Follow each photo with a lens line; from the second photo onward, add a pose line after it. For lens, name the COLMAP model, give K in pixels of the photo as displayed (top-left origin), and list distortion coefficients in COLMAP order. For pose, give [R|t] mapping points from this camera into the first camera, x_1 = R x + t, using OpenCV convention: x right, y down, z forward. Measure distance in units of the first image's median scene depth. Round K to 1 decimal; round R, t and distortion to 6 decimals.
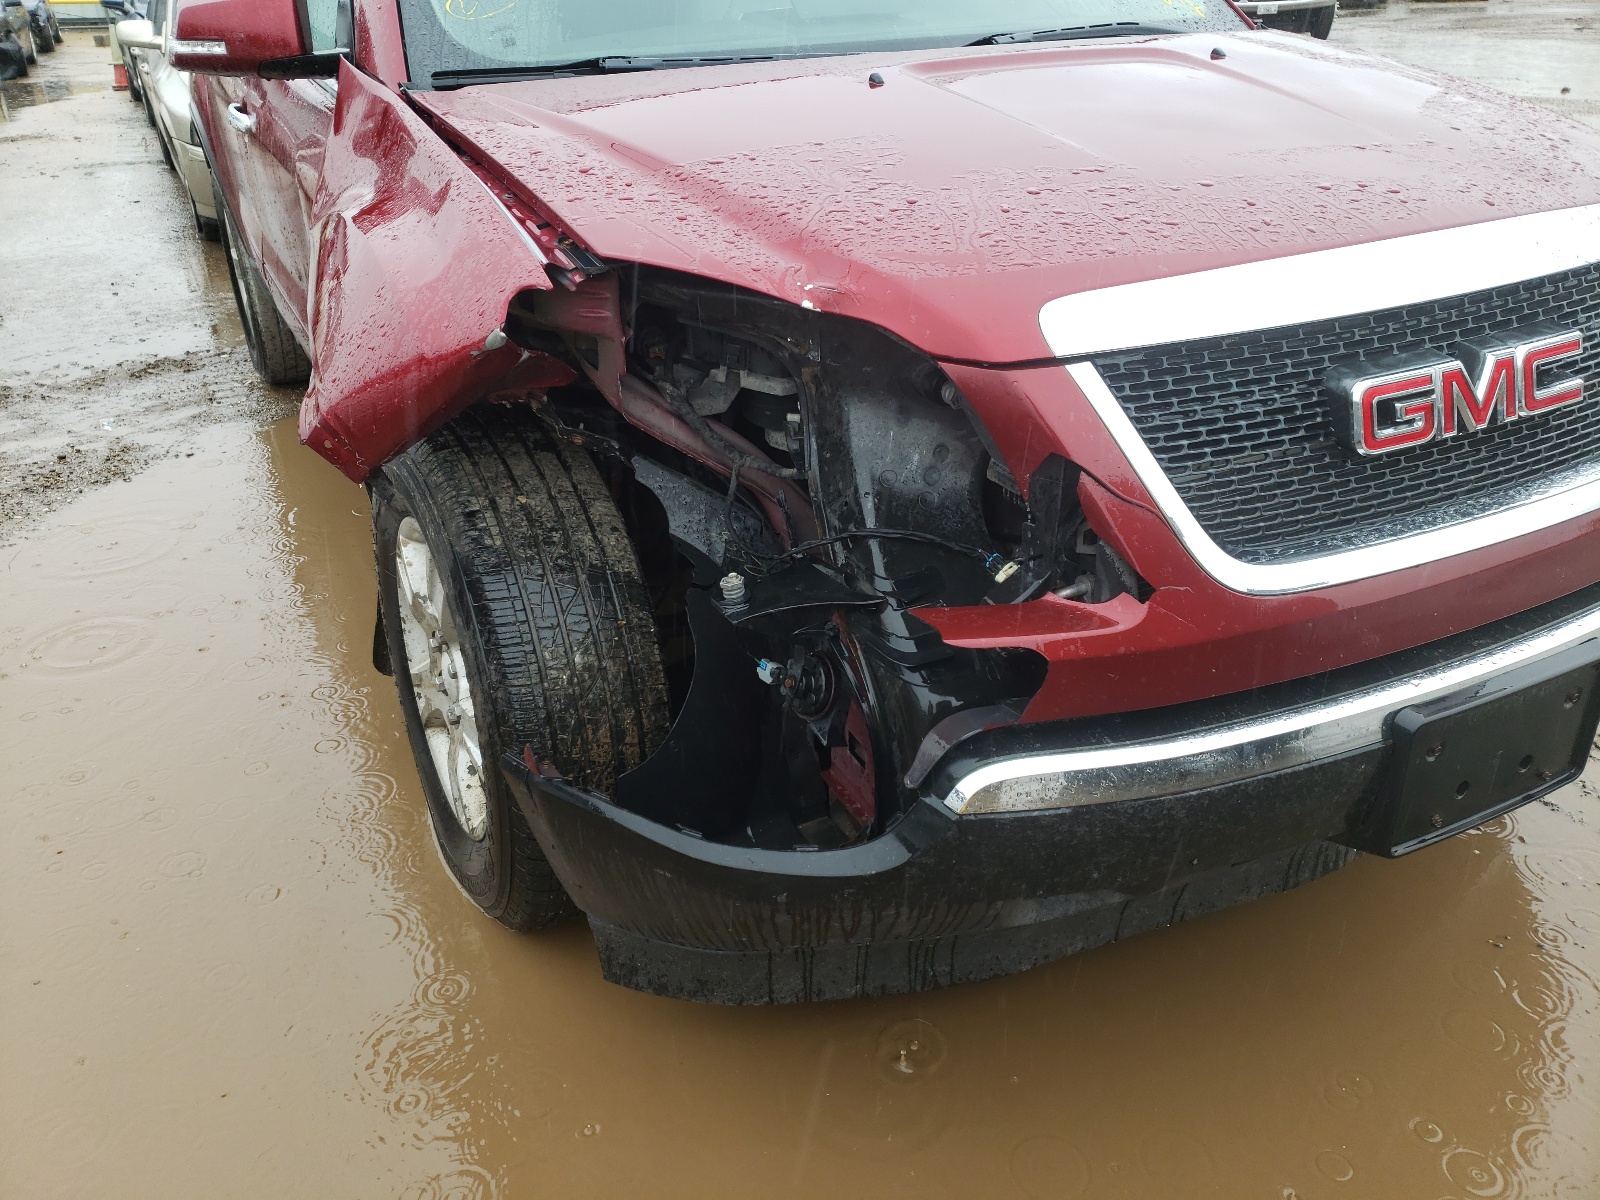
lens RADIAL K [[1234.5, 0, 746.8], [0, 1234.5, 527.4], [0, 0, 1]] dist [0.142217, -0.258668]
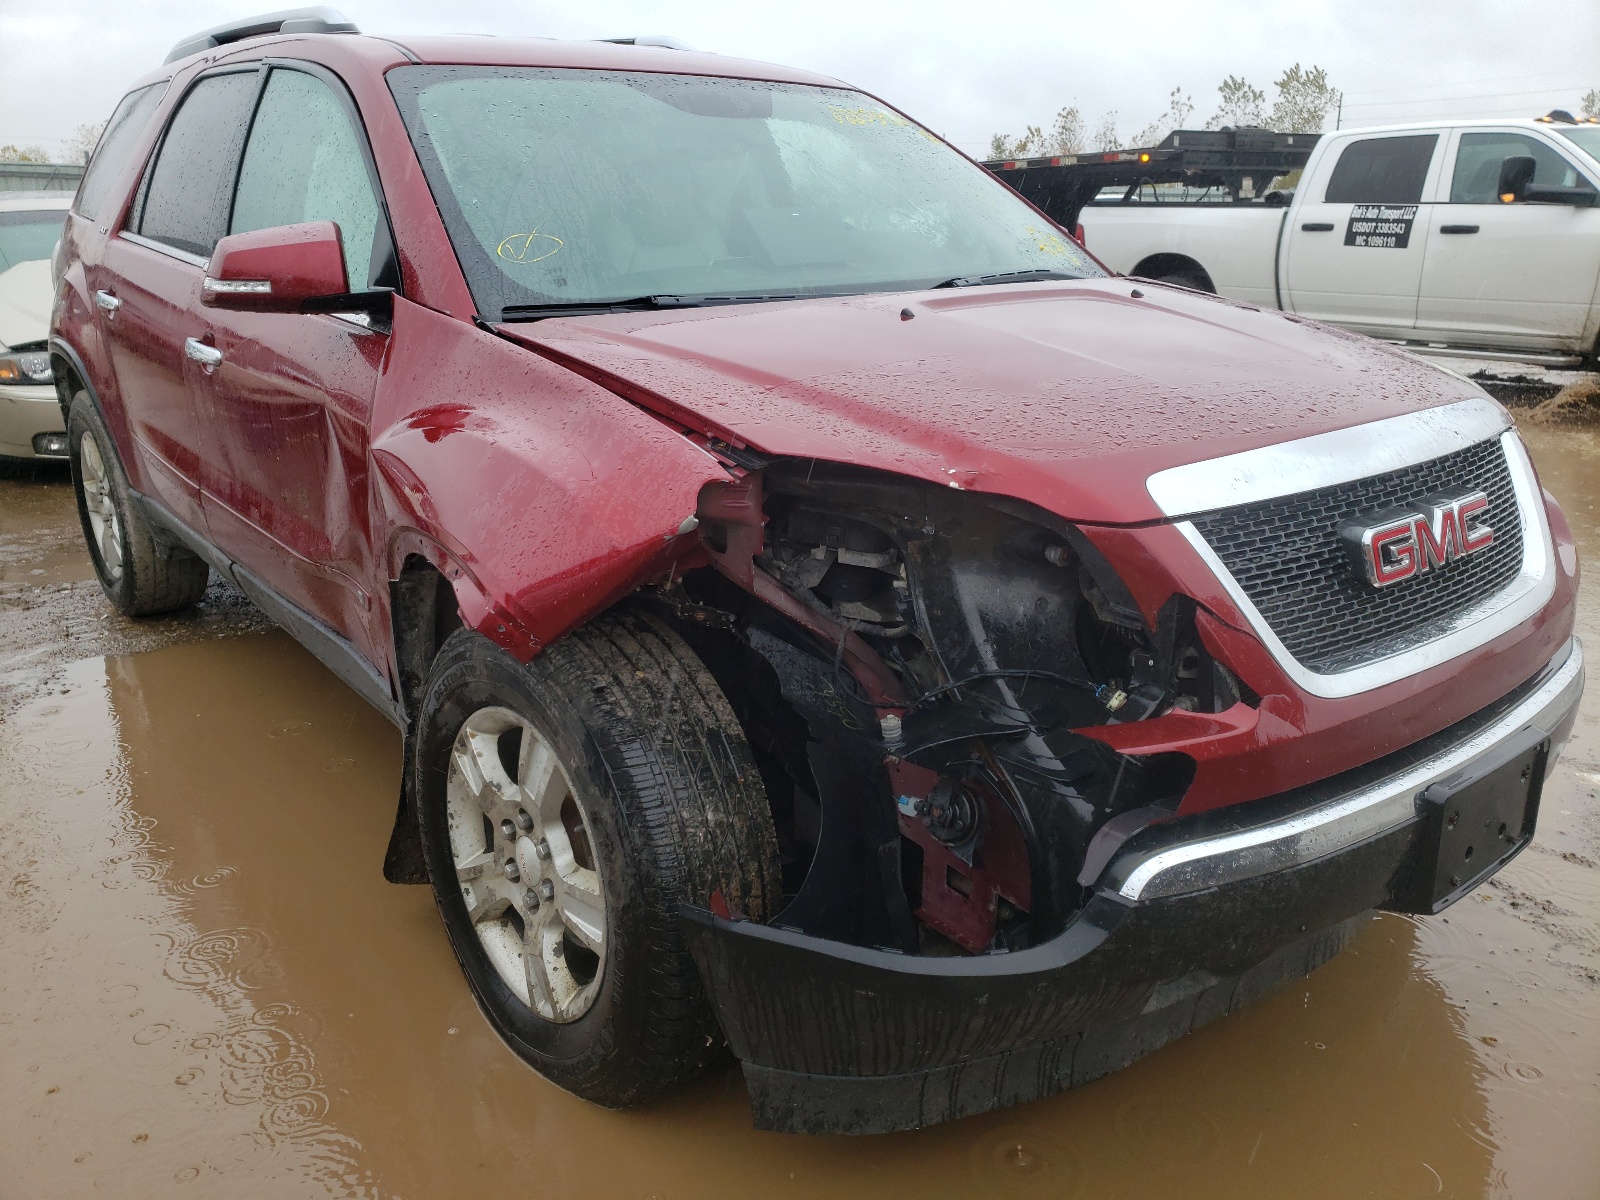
lens RADIAL K [[1234.5, 0, 746.8], [0, 1234.5, 527.4], [0, 0, 1]] dist [0.142217, -0.258668]
pose [[0.979002, -0.037720, 0.200331, -0.325803], [0.071960, 0.983413, -0.166495, 0.041799], [-0.190728, 0.177414, 0.965478, -0.111856]]
